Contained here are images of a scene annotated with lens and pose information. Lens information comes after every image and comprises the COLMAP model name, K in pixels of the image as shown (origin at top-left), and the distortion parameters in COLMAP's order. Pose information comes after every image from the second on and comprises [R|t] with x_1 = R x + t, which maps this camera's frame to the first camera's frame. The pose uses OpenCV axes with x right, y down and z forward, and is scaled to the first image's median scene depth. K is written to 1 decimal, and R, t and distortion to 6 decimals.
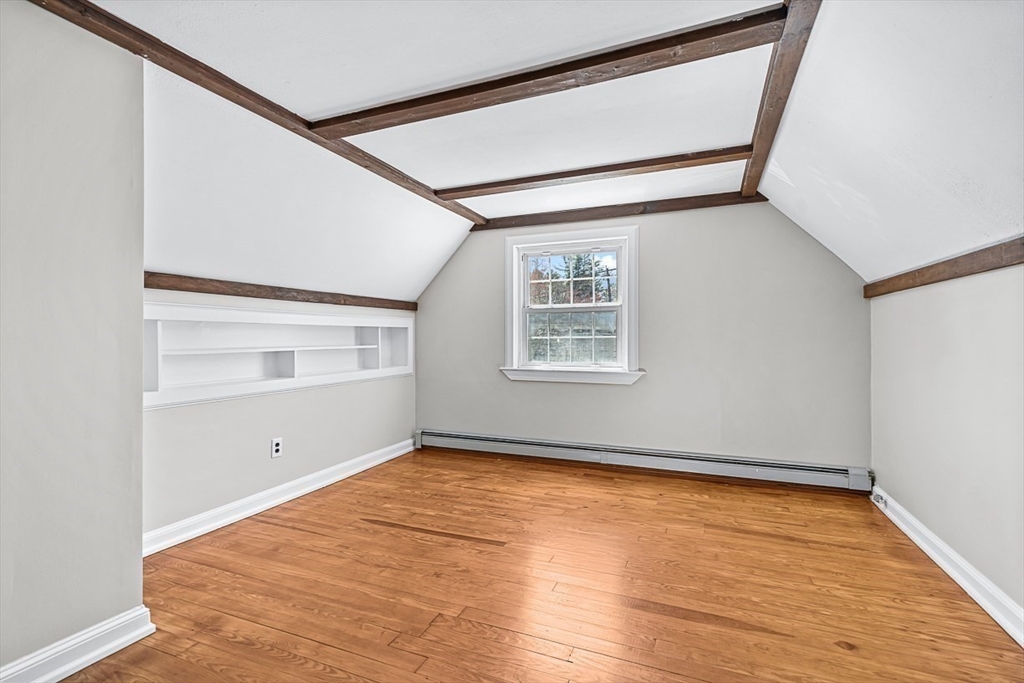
lens RADIAL K [[470.0, 0, 512.0], [0, 470.0, 341.5], [0, 0, 1]] dist [-0.003254, 0.000456]
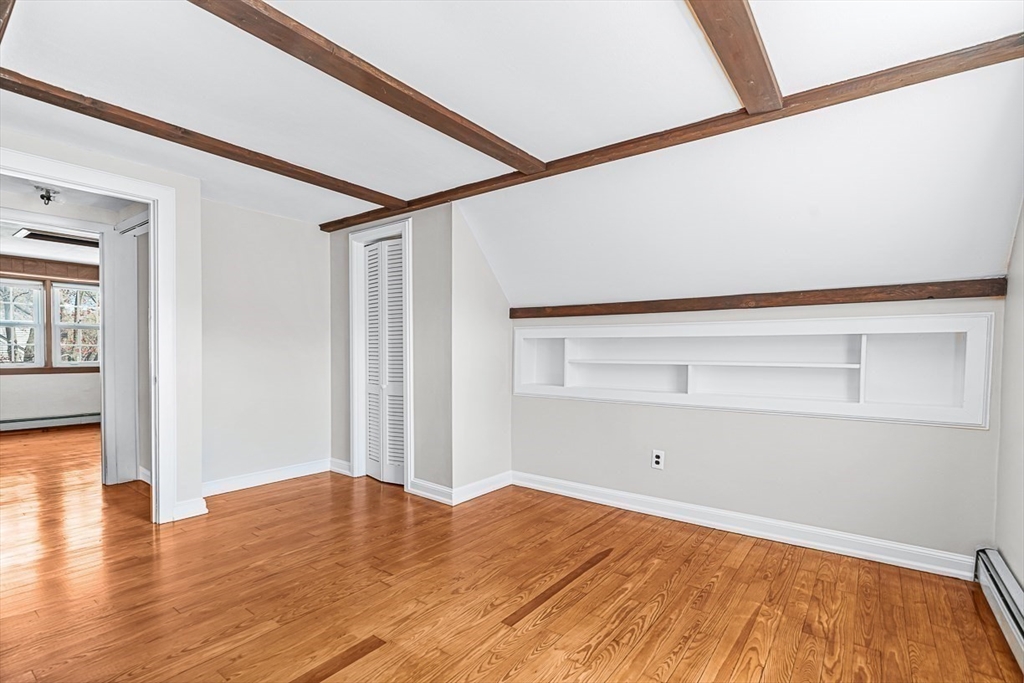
lens RADIAL K [[478.4, 0, 510.5], [0, 478.4, 363.3], [0, 0, 1]] dist [-0.002440, -0.000068]
pose [[-0.249934, 0.023105, -0.967987, 0.557230], [-0.018290, 0.999424, 0.028578, -0.003324], [0.968090, 0.024847, -0.249368, 0.931265]]
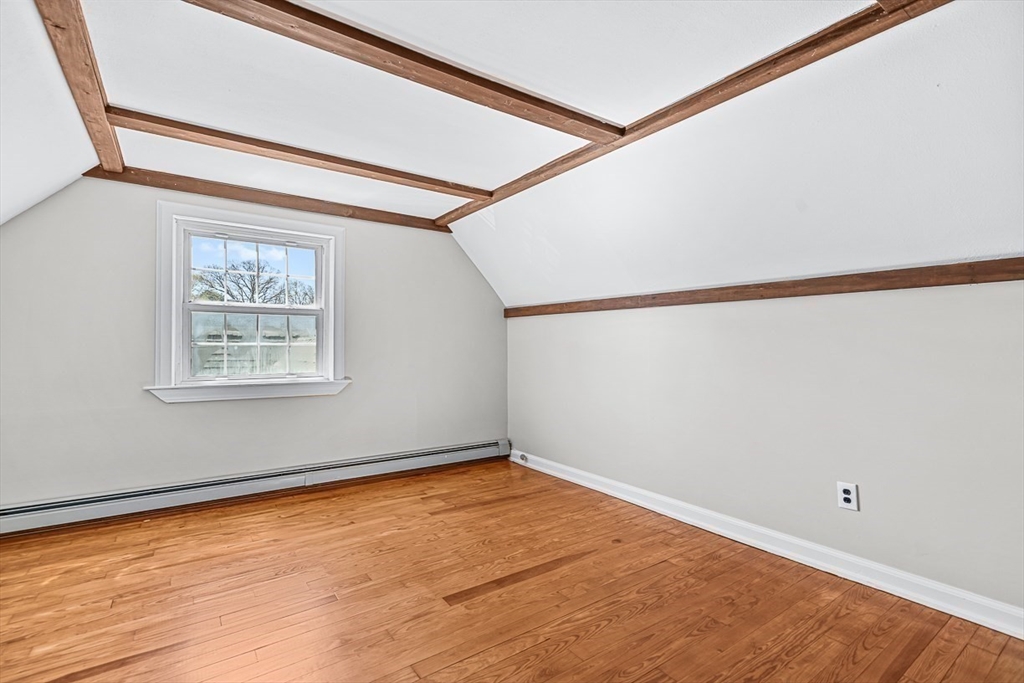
lens RADIAL K [[467.6, 0, 511.6], [0, 467.6, 346.6], [0, 0, 1]] dist [0.000331, 0.000156]
pose [[0.533875, 0.002079, 0.845561, -0.425916], [0.000307, 0.999996, -0.002652, -0.002446], [-0.845563, 0.001675, 0.533873, 0.239277]]
